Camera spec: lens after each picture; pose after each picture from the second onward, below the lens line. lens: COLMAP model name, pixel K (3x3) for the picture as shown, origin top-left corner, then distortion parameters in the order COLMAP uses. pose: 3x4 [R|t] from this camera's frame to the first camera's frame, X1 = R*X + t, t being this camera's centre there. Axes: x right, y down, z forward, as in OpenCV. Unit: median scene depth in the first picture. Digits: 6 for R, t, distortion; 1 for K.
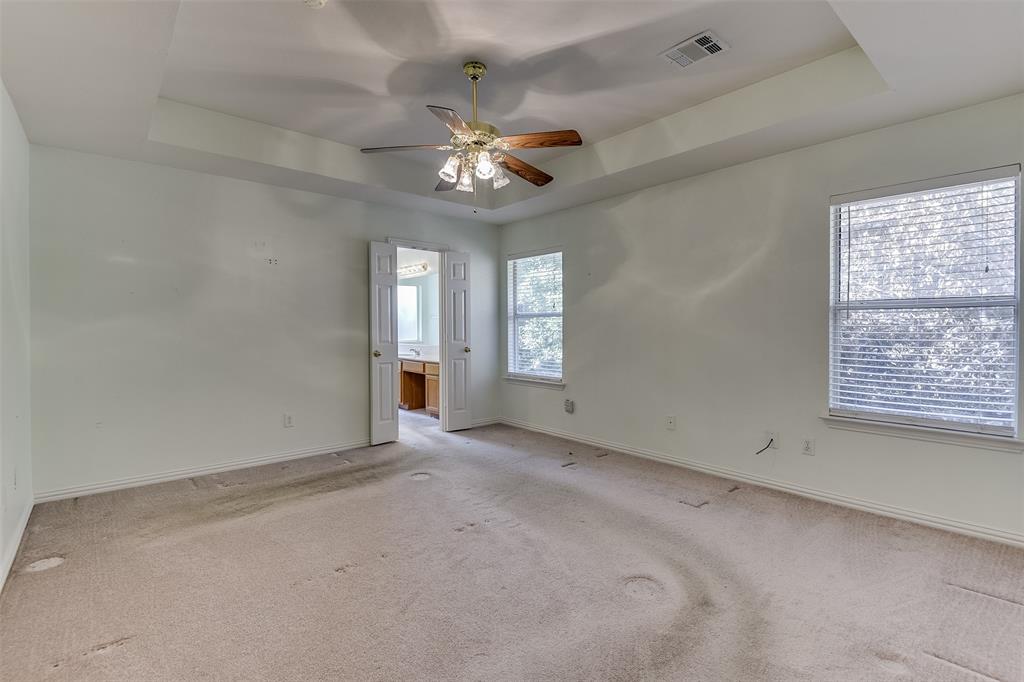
lens RADIAL K [[473.8, 0, 511.1], [0, 473.8, 334.0], [0, 0, 1]] dist [0.001399, 0.000112]
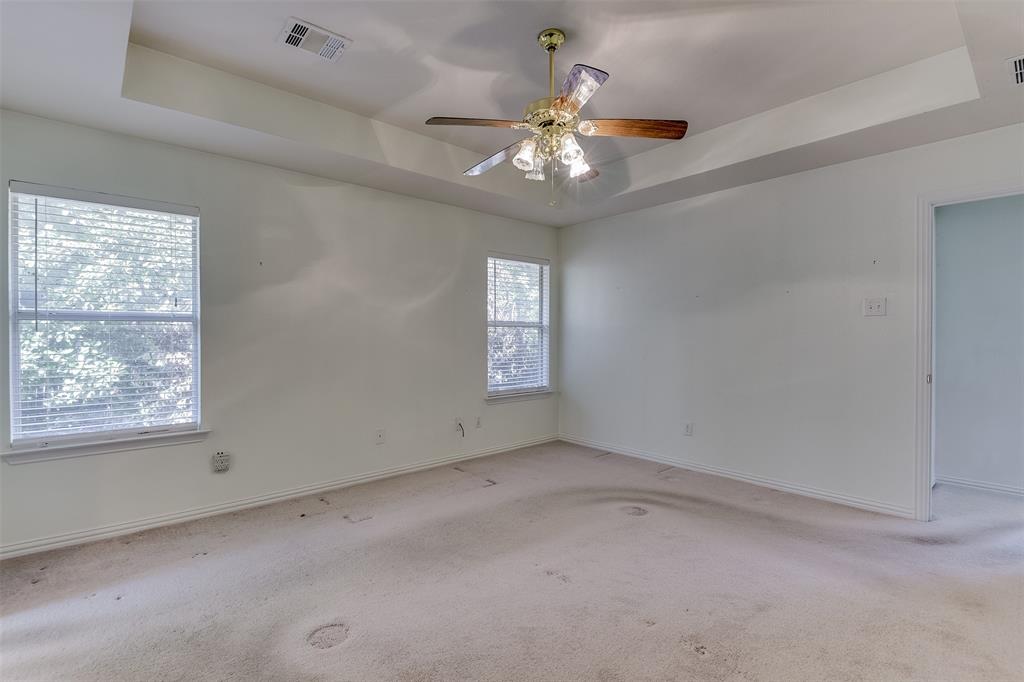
lens RADIAL K [[470.1, 0, 512.0], [0, 470.1, 341.0], [0, 0, 1]] dist [0.002335, -0.000013]
pose [[-0.013011, -0.007823, 0.999885, -0.754628], [0.020188, 0.999764, 0.008085, -0.013360], [-0.999712, 0.020291, -0.012850, 0.883129]]
